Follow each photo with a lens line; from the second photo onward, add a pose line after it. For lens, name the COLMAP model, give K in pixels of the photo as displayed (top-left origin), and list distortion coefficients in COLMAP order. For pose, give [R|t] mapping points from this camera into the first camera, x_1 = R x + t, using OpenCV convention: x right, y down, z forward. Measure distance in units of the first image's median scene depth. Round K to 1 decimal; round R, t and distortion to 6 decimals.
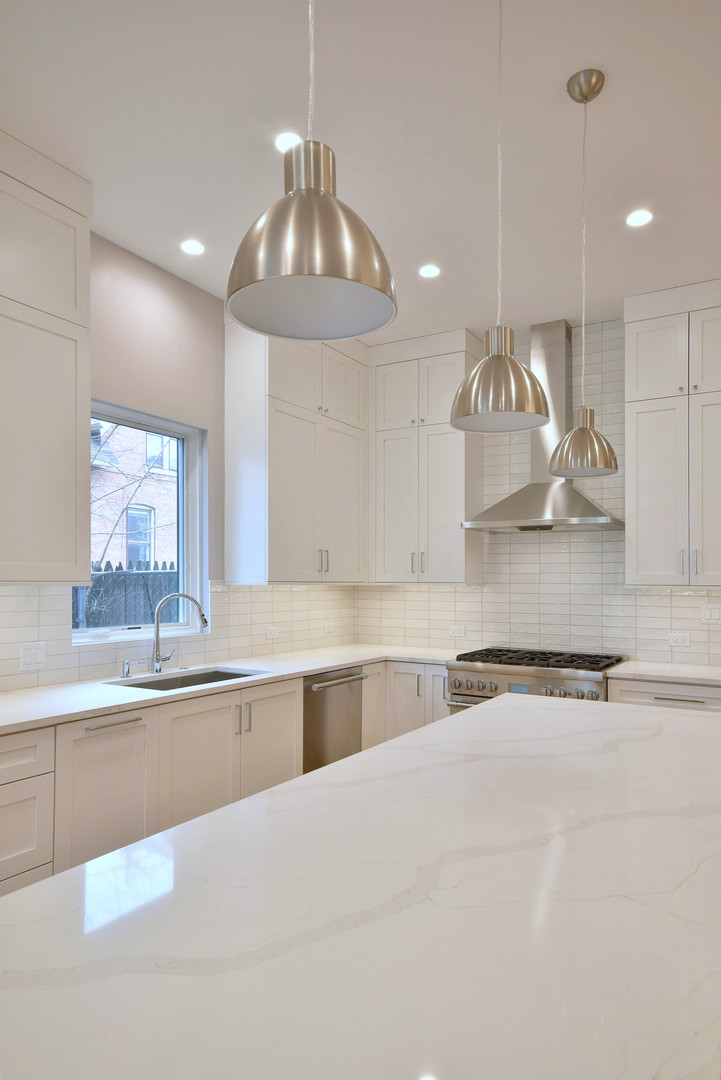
lens RADIAL K [[670.6, 0, 380.6], [0, 670.6, 575.5], [0, 0, 1]] dist [0.015279, 0.009890]
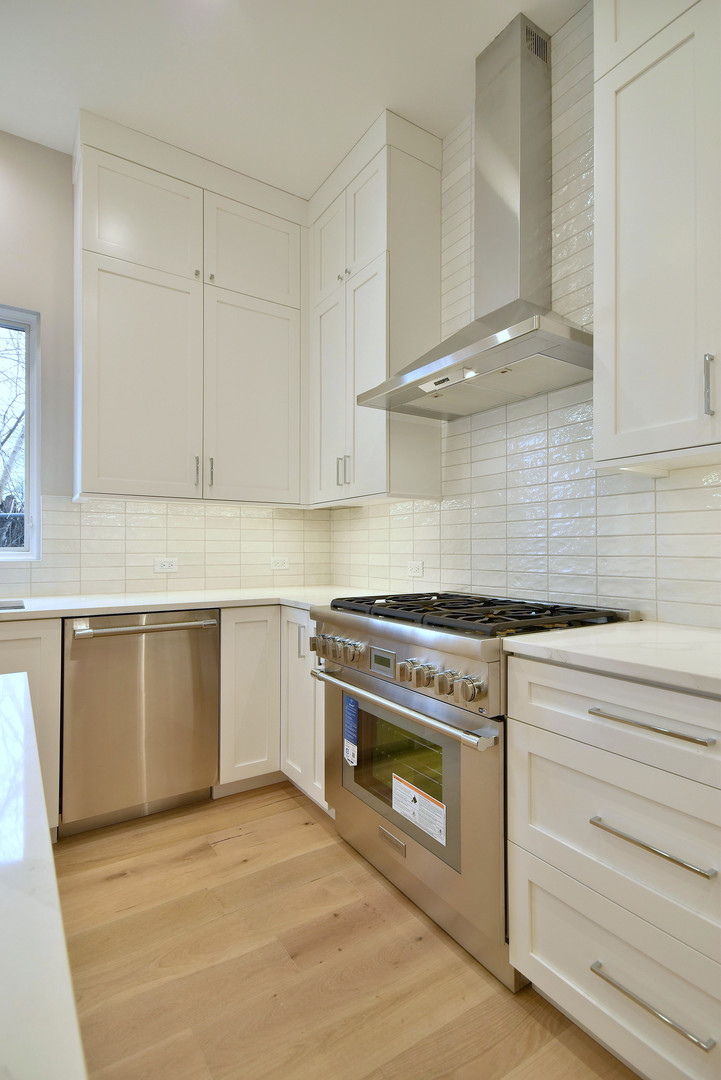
lens RADIAL K [[538.4, 0, 369.7], [0, 538.4, 537.4], [0, 0, 1]] dist [0.019080, 0.001931]
pose [[0.899611, -0.016172, -0.436394, 0.364456], [0.009578, 0.999804, -0.017307, 0.068640], [0.436588, 0.011390, 0.899589, 0.545695]]
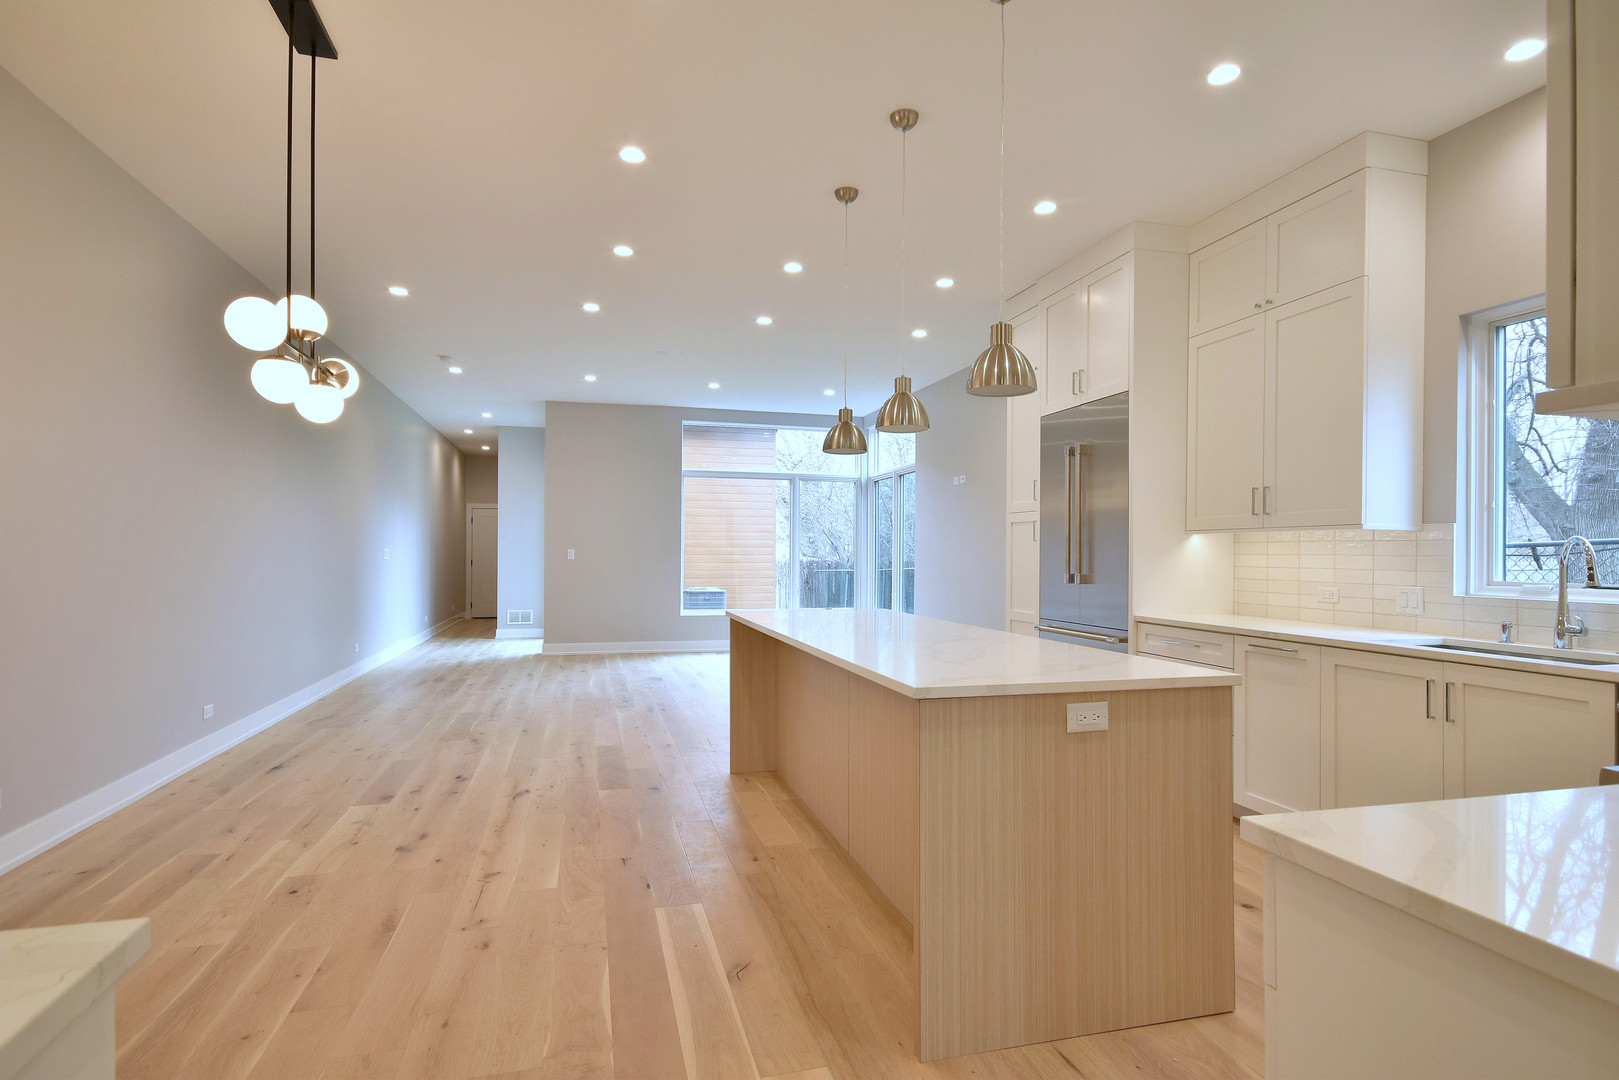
lens RADIAL K [[807.1, 0, 803.1], [0, 807.1, 547.6], [0, 0, 1]] dist [0.019080, 0.001931]
pose [[-0.694866, -0.018056, -0.718913, 0.711283], [-0.005995, 0.999795, -0.019316, 0.049719], [0.719114, -0.009112, -0.694832, 0.856292]]
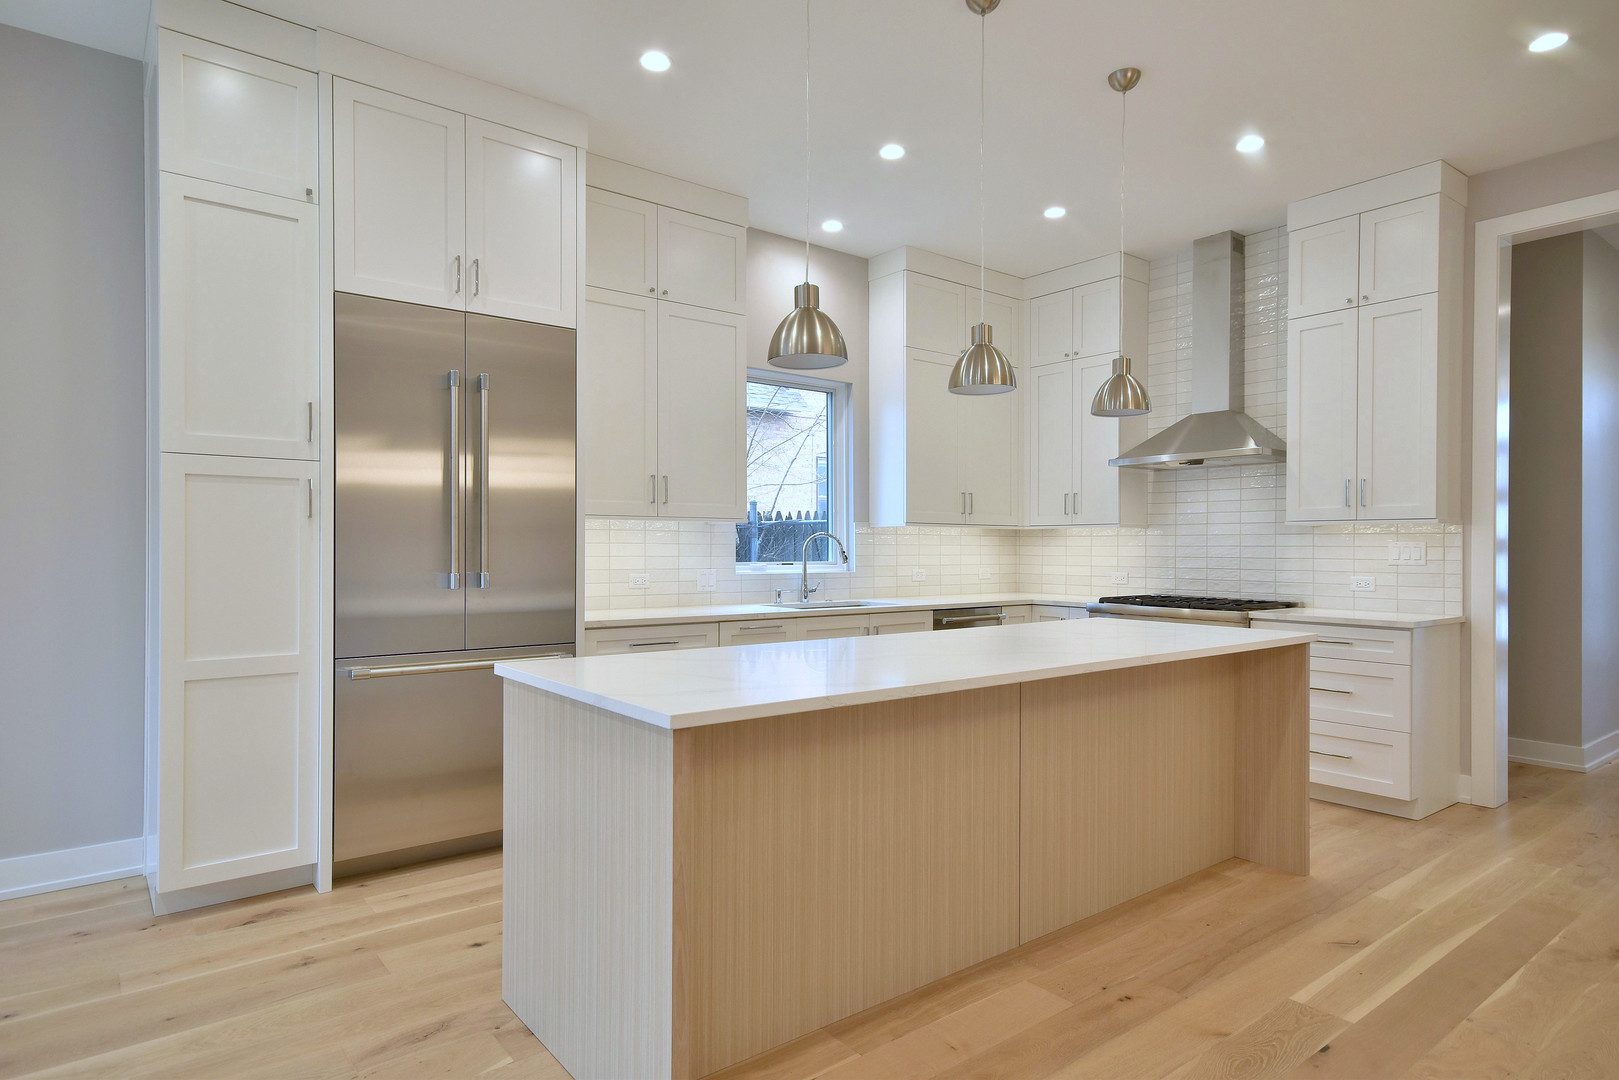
lens RADIAL K [[900.2, 0, 831.3], [0, 900.2, 544.7], [0, 0, 1]] dist [0.033388, -0.000582]
pose [[0.935833, -0.004651, -0.352413, 0.207518], [0.006165, 0.999976, 0.003175, 0.035566], [0.352390, -0.005144, 0.935839, -0.346507]]
